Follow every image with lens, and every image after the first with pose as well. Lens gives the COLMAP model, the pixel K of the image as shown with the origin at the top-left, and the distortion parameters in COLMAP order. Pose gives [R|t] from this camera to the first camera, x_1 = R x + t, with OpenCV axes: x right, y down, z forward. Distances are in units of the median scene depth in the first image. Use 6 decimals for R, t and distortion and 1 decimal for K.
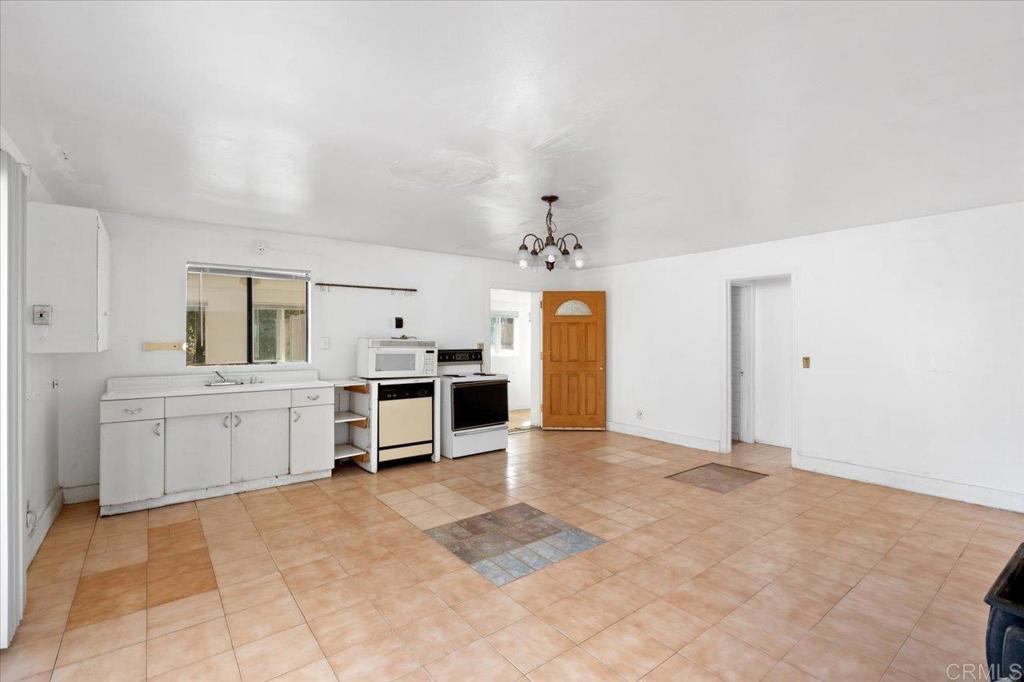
lens RADIAL K [[478.2, 0, 514.7], [0, 478.2, 337.0], [0, 0, 1]] dist [-0.003054, 0.001084]
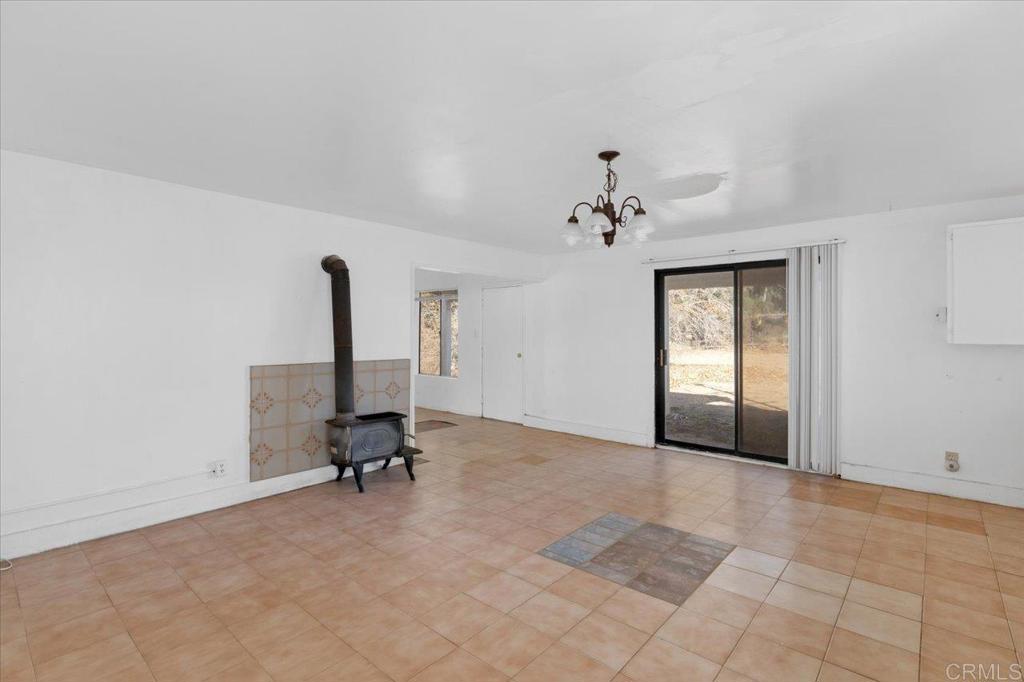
lens RADIAL K [[478.2, 0, 516.8], [0, 478.2, 339.5], [0, 0, 1]] dist [-0.003054, 0.001084]
pose [[-0.982115, 0.001641, -0.188274, 0.279455], [-0.002006, 0.999814, 0.019178, -0.000052], [0.188270, 0.019213, -0.981929, 1.309201]]
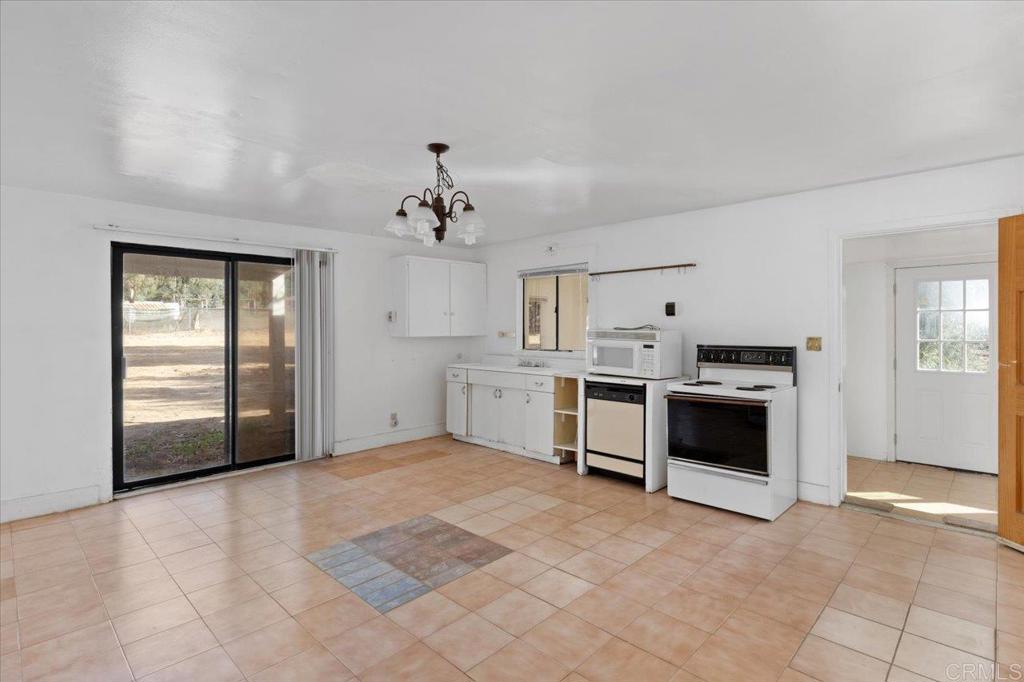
lens RADIAL K [[506.0, 0, 511.5], [0, 506.0, 333.7], [0, 0, 1]] dist [-0.006035, -0.000411]
pose [[0.125285, 0.010230, -0.992068, 0.669217], [0.005031, 0.999927, 0.010946, 0.000744], [0.992108, -0.006363, 0.125224, 0.761989]]
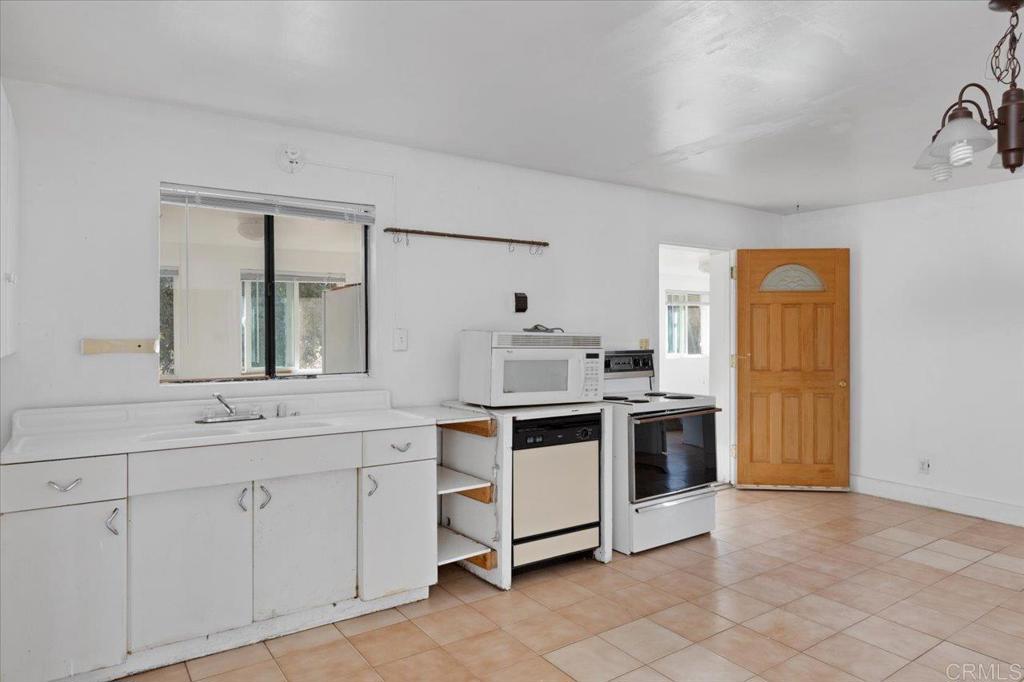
lens RADIAL K [[647.1, 0, 511.0], [0, 647.1, 333.4], [0, 0, 1]] dist [0.001787, -0.005532]
pose [[0.998616, 0.000062, -0.052585, -0.256919], [0.000220, 0.999986, 0.005355, 0.002158], [0.052584, -0.005360, 0.998602, 0.304515]]
